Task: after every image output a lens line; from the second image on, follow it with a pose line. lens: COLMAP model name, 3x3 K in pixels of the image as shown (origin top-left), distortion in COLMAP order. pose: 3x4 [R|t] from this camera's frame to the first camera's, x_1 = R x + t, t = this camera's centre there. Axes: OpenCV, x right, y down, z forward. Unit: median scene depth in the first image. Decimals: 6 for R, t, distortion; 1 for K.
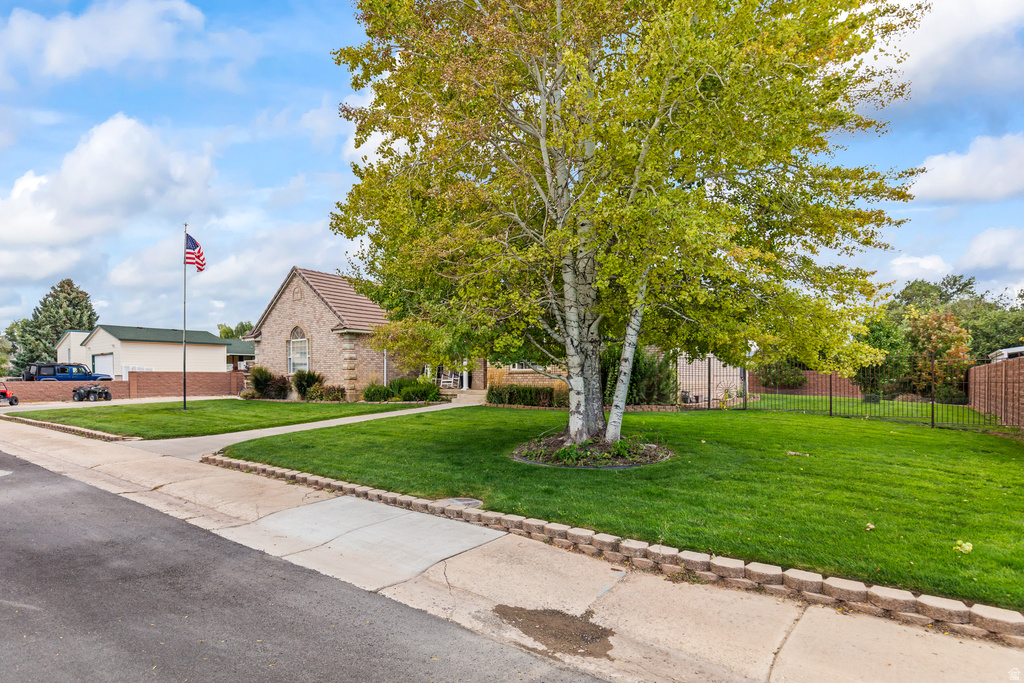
lens RADIAL K [[543.6, 0, 511.8], [0, 543.6, 367.3], [0, 0, 1]] dist [0.000816, 0.000181]
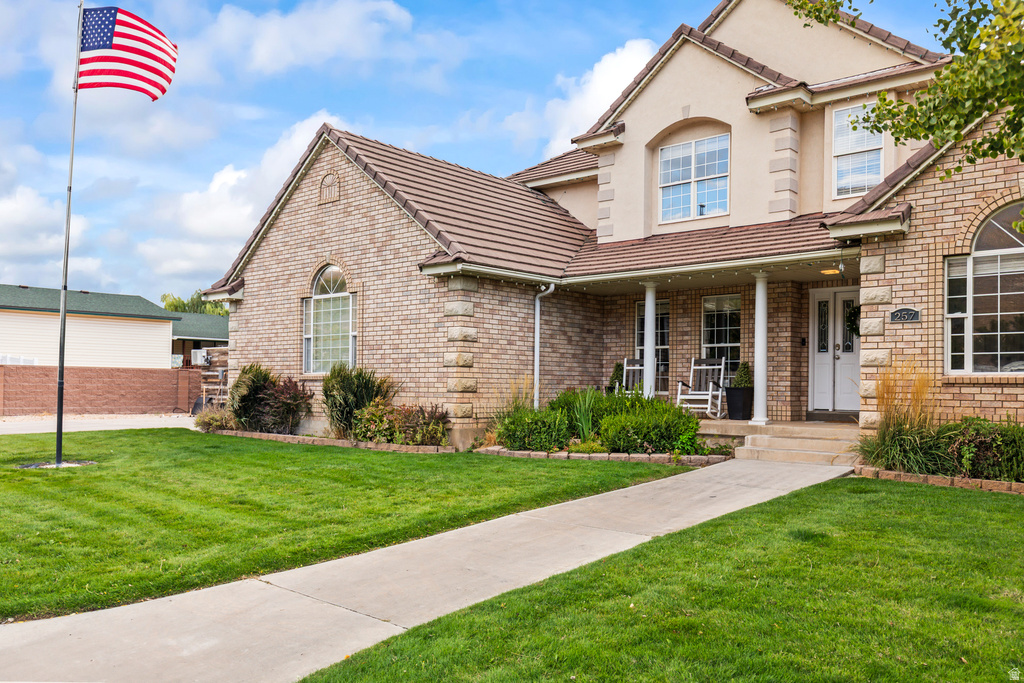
lens RADIAL K [[795.7, 0, 512.0], [0, 795.7, 341.5], [0, 0, 1]] dist [0.000133, -0.002213]
pose [[0.996442, 0.012873, -0.083291, -0.206882], [-0.015688, 0.999324, -0.033236, 0.004588], [0.082807, 0.034424, 0.995971, 0.408663]]
